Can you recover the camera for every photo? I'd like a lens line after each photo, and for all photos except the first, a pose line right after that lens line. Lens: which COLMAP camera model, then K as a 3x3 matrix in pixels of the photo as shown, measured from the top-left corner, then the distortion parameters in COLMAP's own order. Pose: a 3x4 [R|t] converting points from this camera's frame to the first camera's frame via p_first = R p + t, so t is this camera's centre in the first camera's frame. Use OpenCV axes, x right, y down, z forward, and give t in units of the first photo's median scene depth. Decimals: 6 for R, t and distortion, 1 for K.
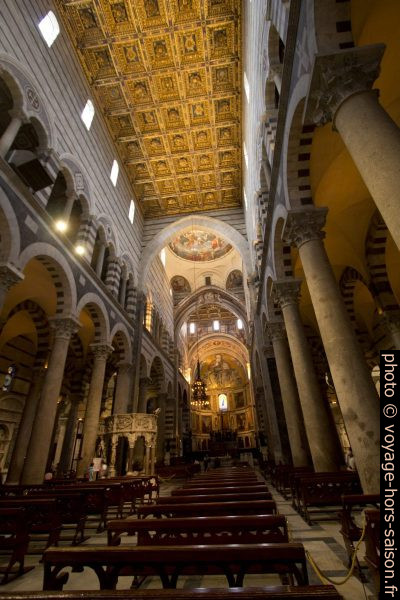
lens RADIAL K [[282.3, 0, 201.6], [0, 282.3, 290.7], [0, 0, 1]] dist [-0.005094, -0.000207]
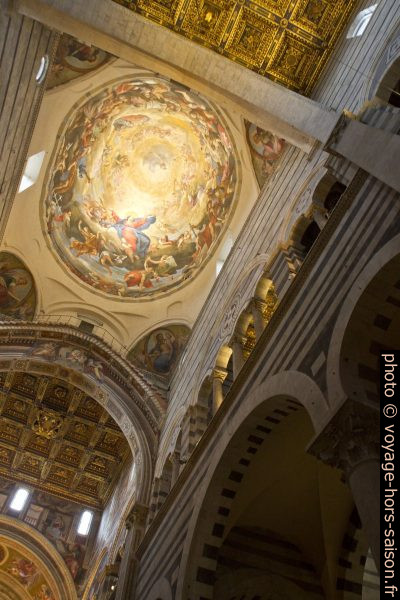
lens RADIAL K [[481.0, 0, 200.0], [0, 481.0, 300.0], [0, 0, 1]] dist [-0.118855, 0.170968]
pose [[0.850501, 0.498573, 0.167550, 0.028633], [-0.321546, 0.744948, -0.584518, 0.268688], [-0.416241, 0.443258, 0.793893, 0.463460]]
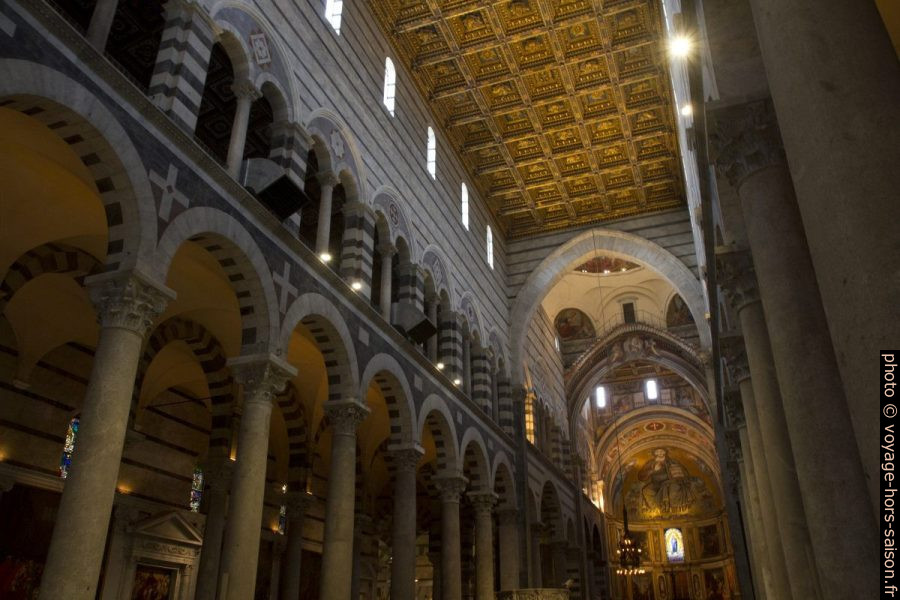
lens RADIAL K [[721.5, 0, 450.0], [0, 721.5, 300.0], [0, 0, 1]] dist [-0.118855, 0.170968]
pose [[0.973250, -0.066810, -0.219820, -0.005024], [0.082899, 0.994450, 0.064787, -0.173850], [0.214272, -0.081276, 0.973387, -0.302369]]
